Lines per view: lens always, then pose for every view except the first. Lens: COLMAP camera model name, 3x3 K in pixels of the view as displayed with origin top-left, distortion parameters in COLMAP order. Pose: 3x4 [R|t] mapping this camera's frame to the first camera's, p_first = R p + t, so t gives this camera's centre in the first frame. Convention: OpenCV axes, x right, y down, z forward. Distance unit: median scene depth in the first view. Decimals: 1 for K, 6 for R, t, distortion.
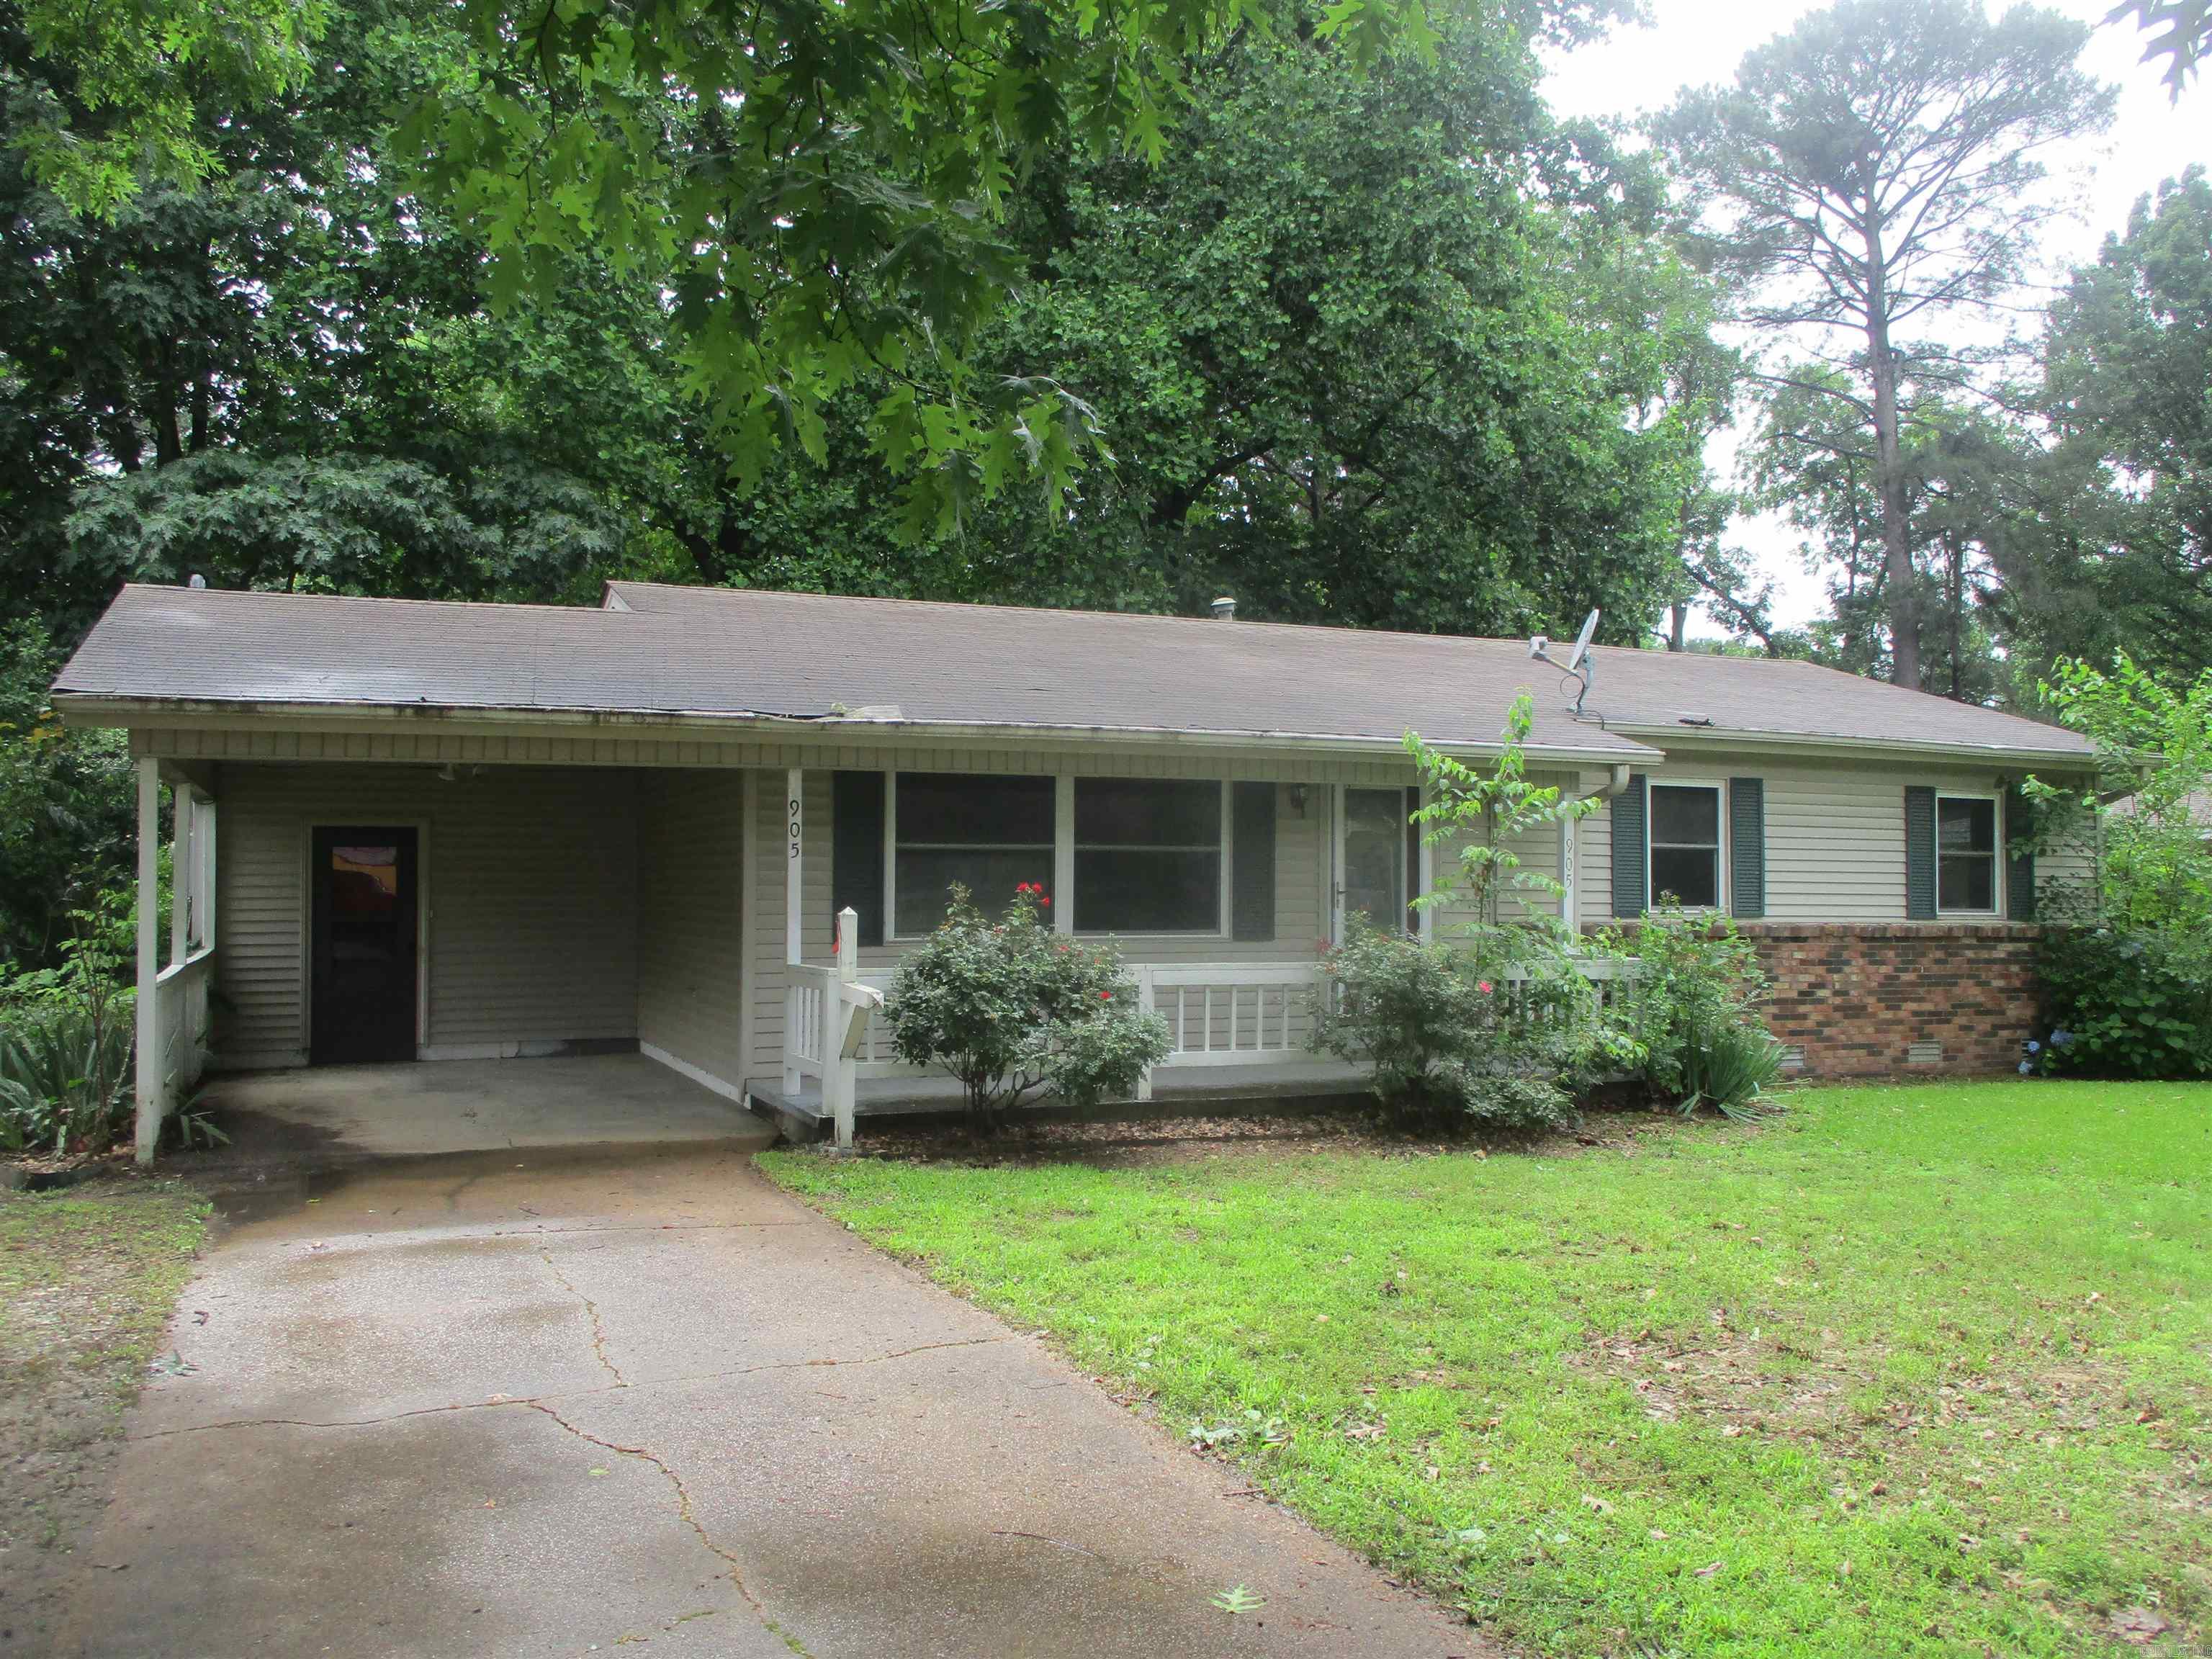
lens RADIAL K [[1891.0, 0, 1106.0], [0, 1891.0, 829.5], [0, 0, 1]] dist [0.049262, -0.003524]
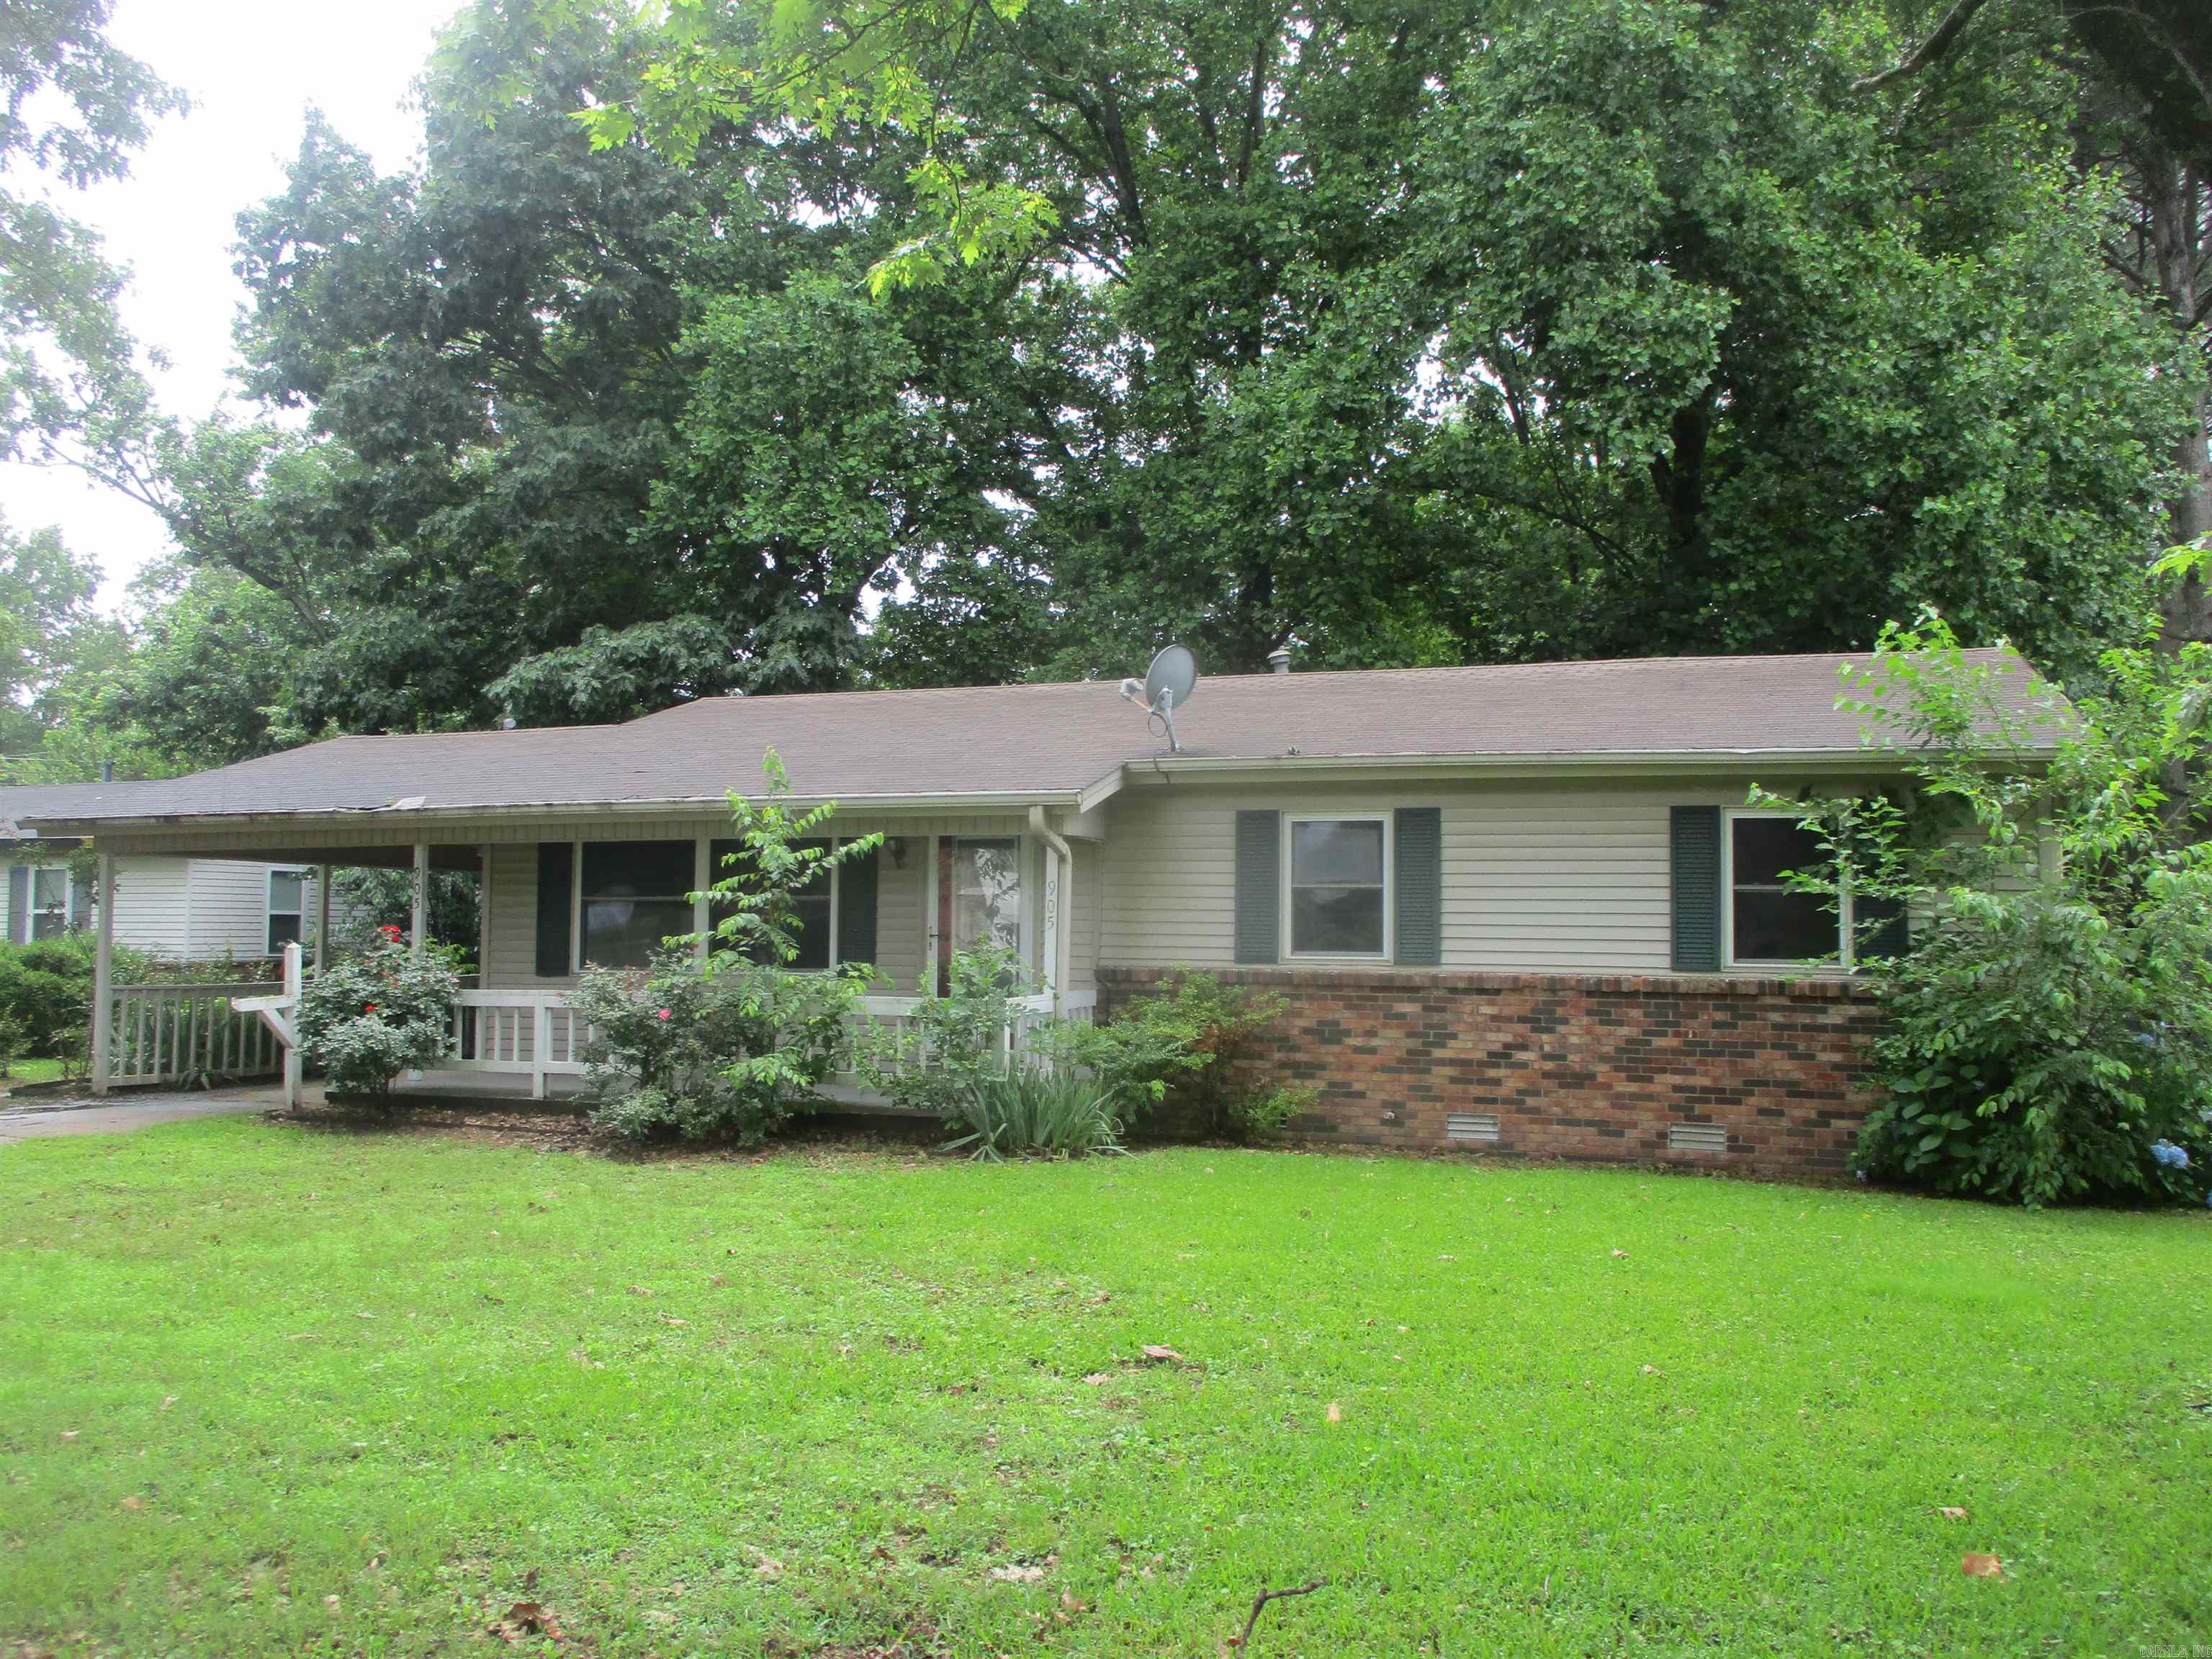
lens RADIAL K [[1891.0, 0, 1106.0], [0, 1891.0, 829.5], [0, 0, 1]] dist [0.049262, -0.003524]
pose [[0.703309, -0.041625, -0.709665, 0.846461], [0.017603, 0.998998, -0.041151, 0.016433], [0.710666, 0.016449, 0.703337, 0.268602]]
